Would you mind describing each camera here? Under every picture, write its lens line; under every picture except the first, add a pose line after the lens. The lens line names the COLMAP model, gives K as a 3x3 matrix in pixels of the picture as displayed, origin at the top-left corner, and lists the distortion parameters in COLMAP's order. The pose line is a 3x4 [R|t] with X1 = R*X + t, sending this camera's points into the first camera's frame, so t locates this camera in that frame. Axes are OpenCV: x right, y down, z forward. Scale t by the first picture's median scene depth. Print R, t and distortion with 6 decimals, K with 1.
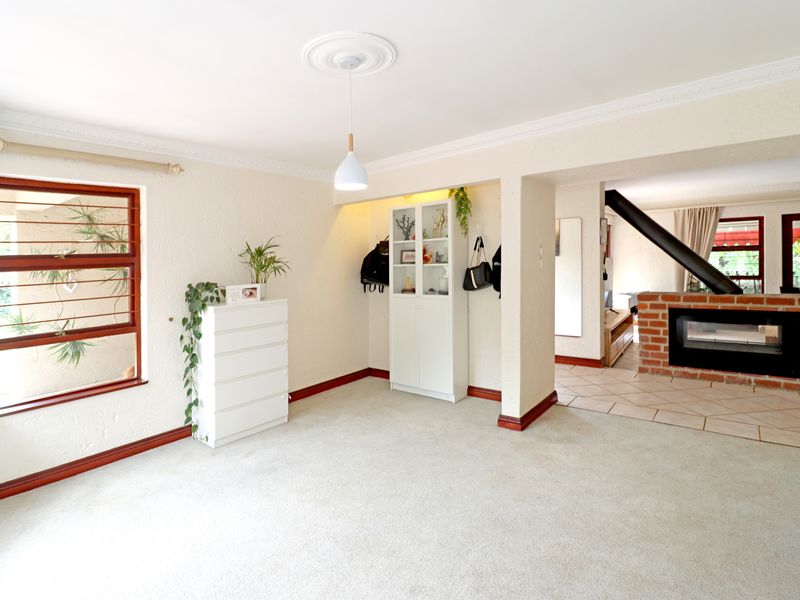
lens RADIAL K [[397.5, 0, 399.1], [0, 397.5, 280.8], [0, 0, 1]] dist [-0.002171, -0.000585]
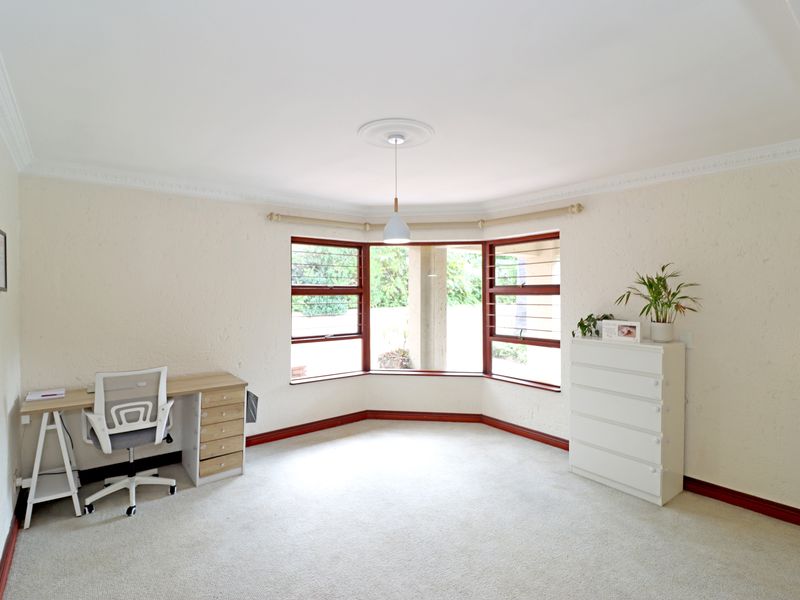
lens RADIAL K [[418.9, 0, 400.0], [0, 418.9, 300.0], [0, 0, 1]] dist [-0.002599, -0.011077]
pose [[-0.188927, 0.059319, -0.980198, 0.635339], [-0.046234, 0.996530, 0.069219, -0.080611], [0.980902, 0.058396, -0.185529, 0.696778]]
